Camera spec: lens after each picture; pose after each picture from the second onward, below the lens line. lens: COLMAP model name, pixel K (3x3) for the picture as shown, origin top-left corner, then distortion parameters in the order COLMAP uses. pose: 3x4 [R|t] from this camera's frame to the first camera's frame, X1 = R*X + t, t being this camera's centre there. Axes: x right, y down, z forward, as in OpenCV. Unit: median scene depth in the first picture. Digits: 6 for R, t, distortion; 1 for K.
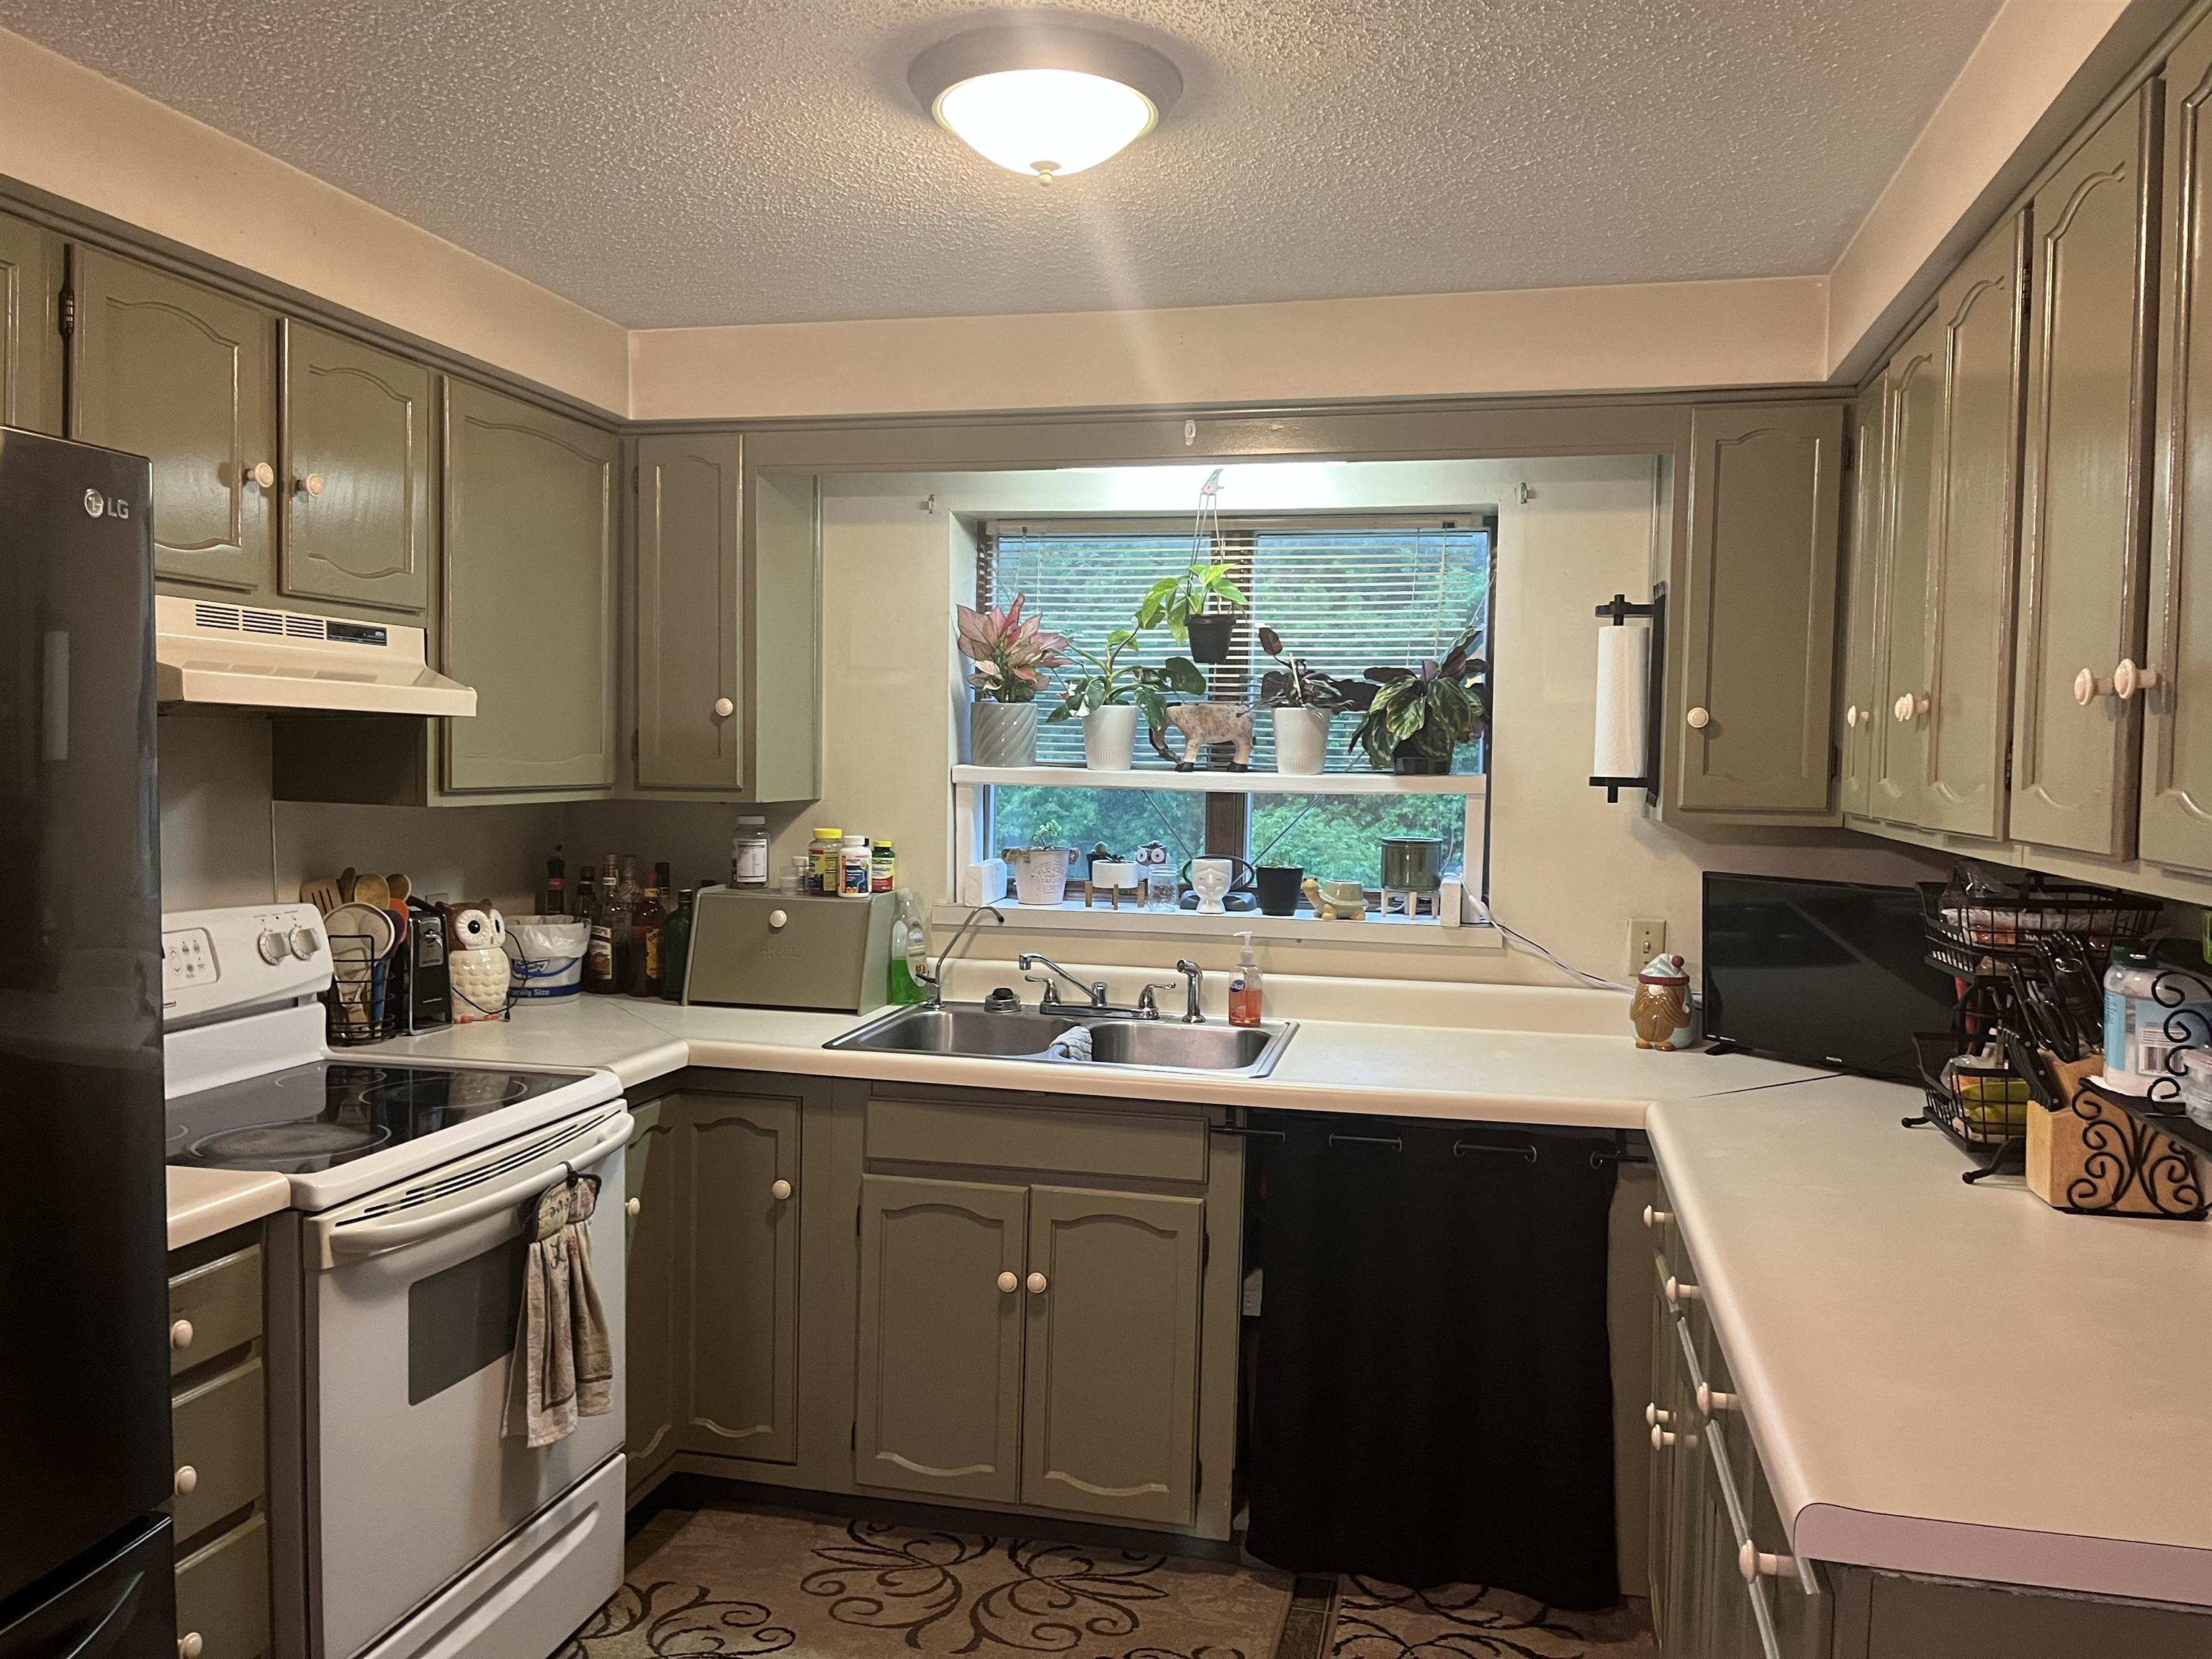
lens RADIAL K [[1685.9, 0, 1113.7], [0, 1685.9, 828.1], [0, 0, 1]] dist [0.097442, 0.000357]
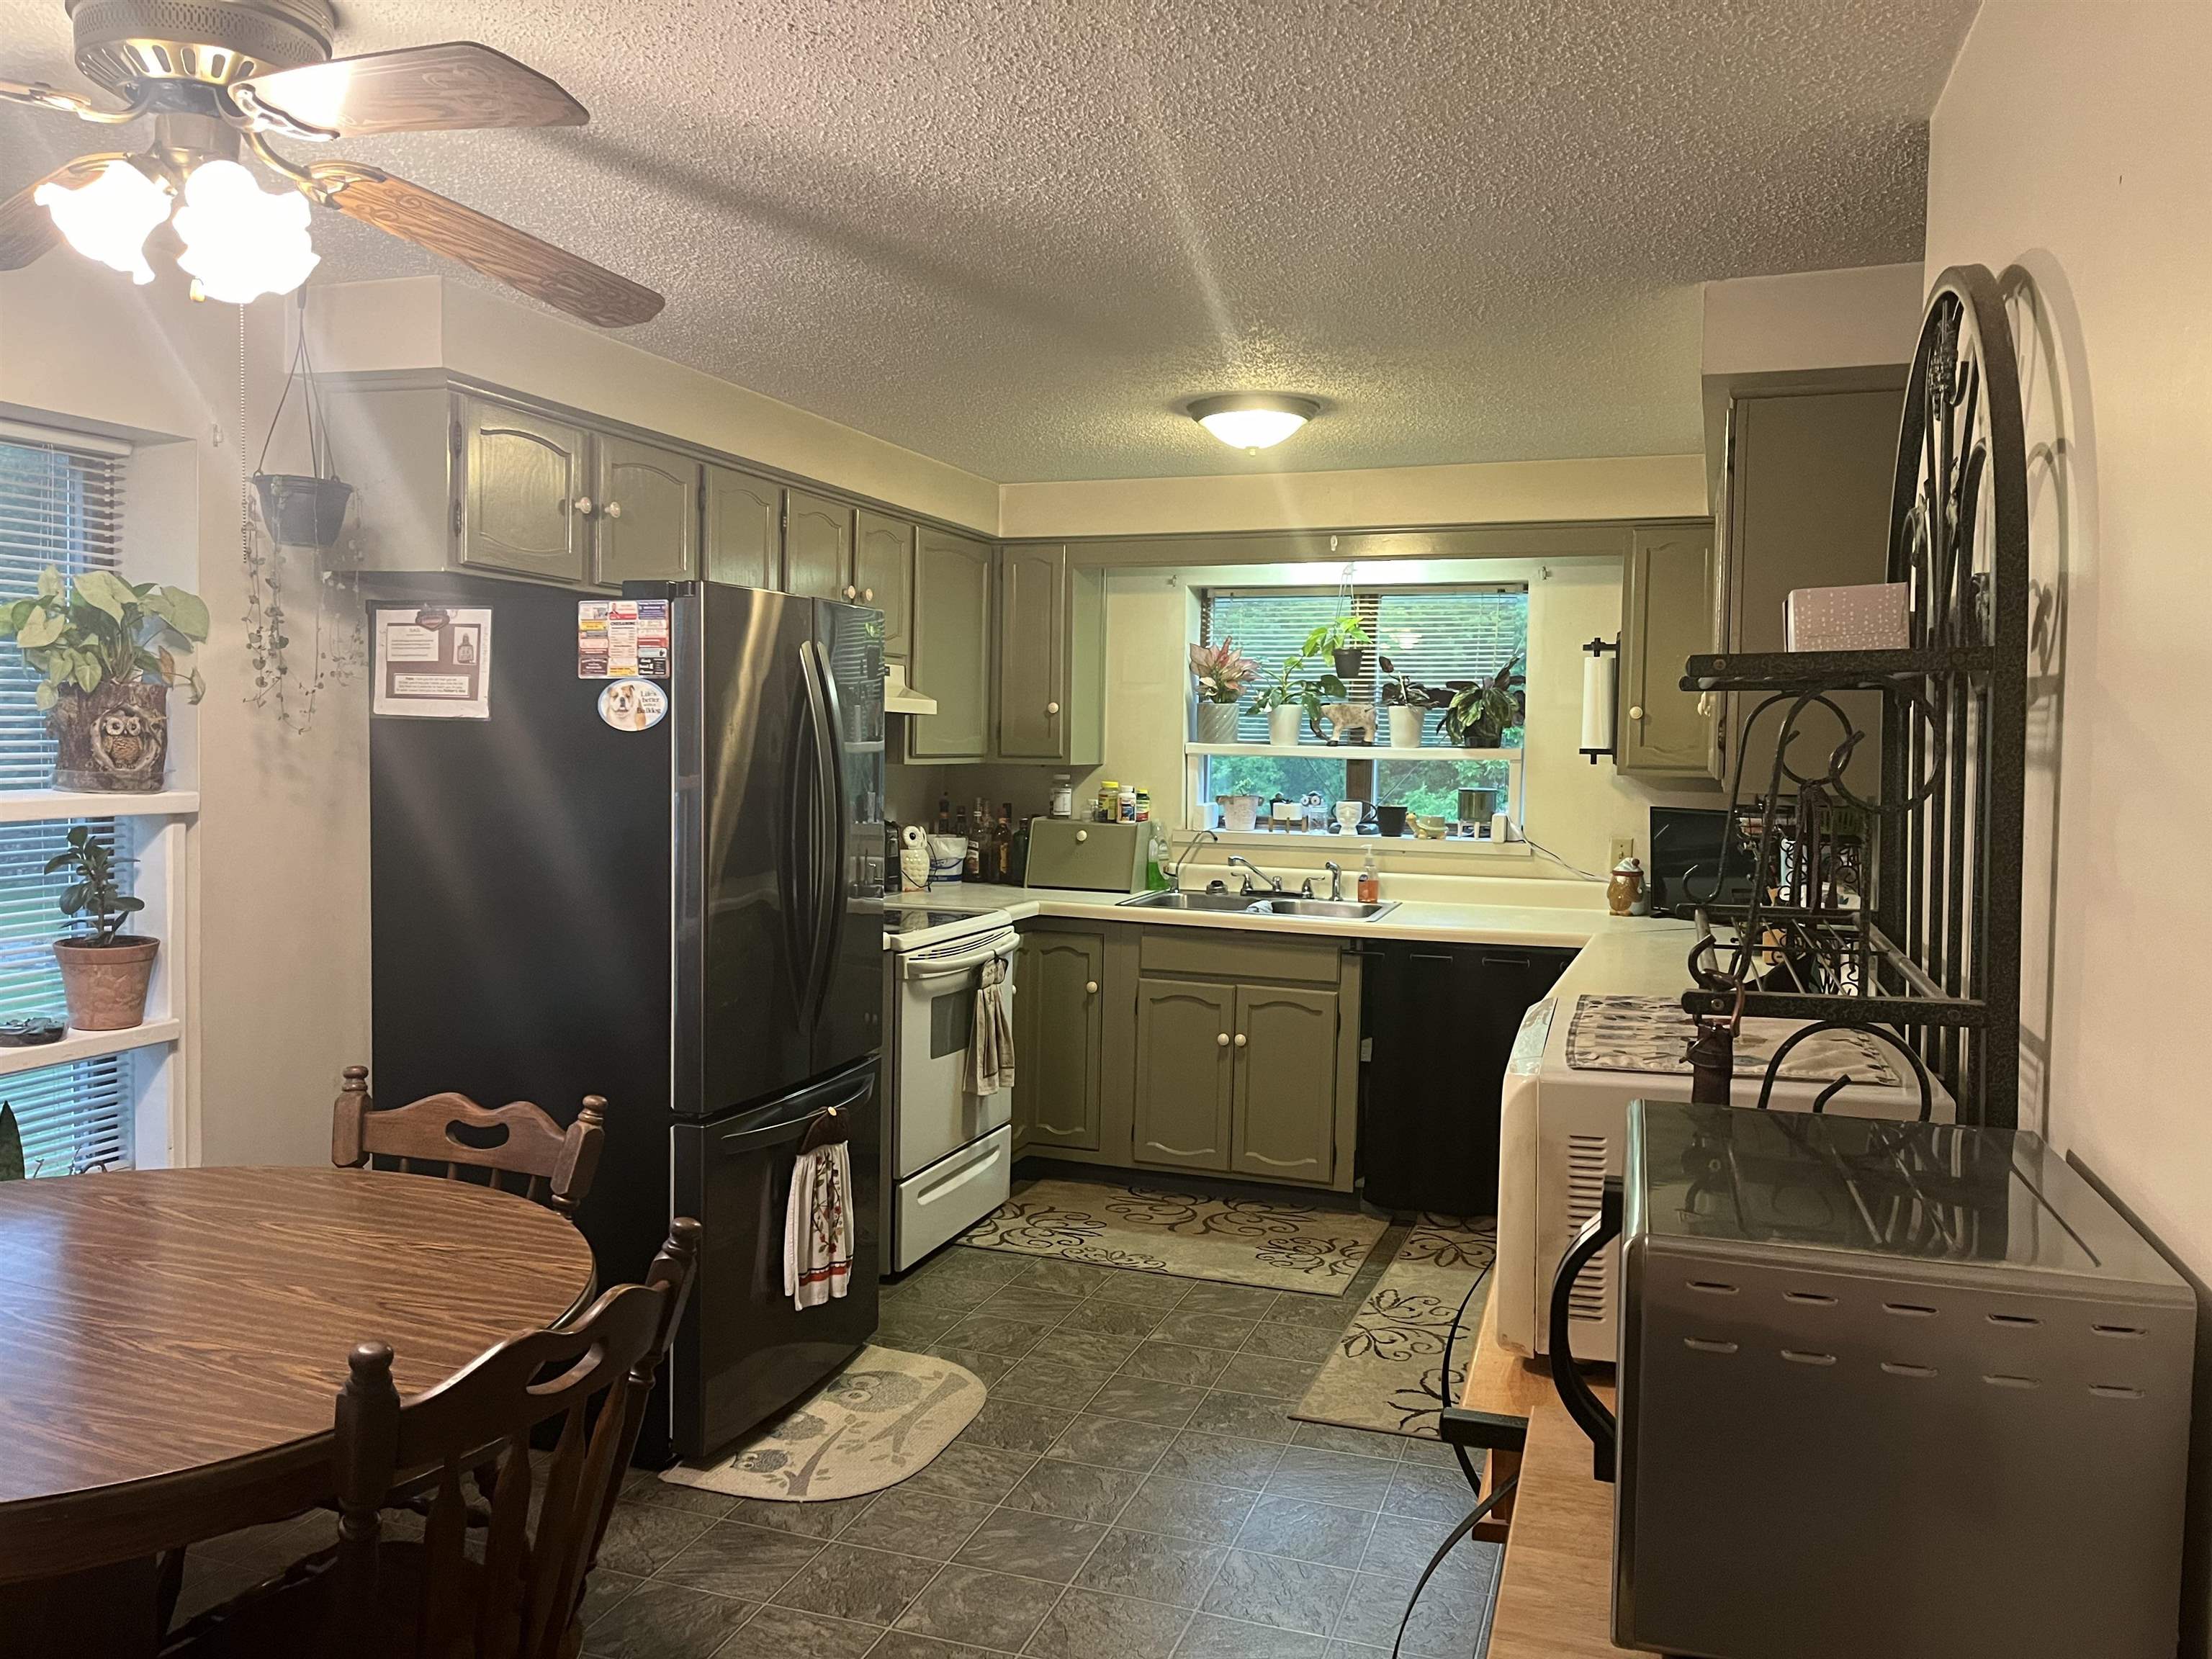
lens RADIAL K [[1685.9, 0, 1114.9], [0, 1685.9, 824.5], [0, 0, 1]] dist [0.097442, 0.000357]
pose [[0.994292, 0.005135, -0.106570, 0.009356], [-0.004876, 0.999984, 0.002693, 0.040769], [0.106583, -0.002158, 0.994302, -0.672664]]
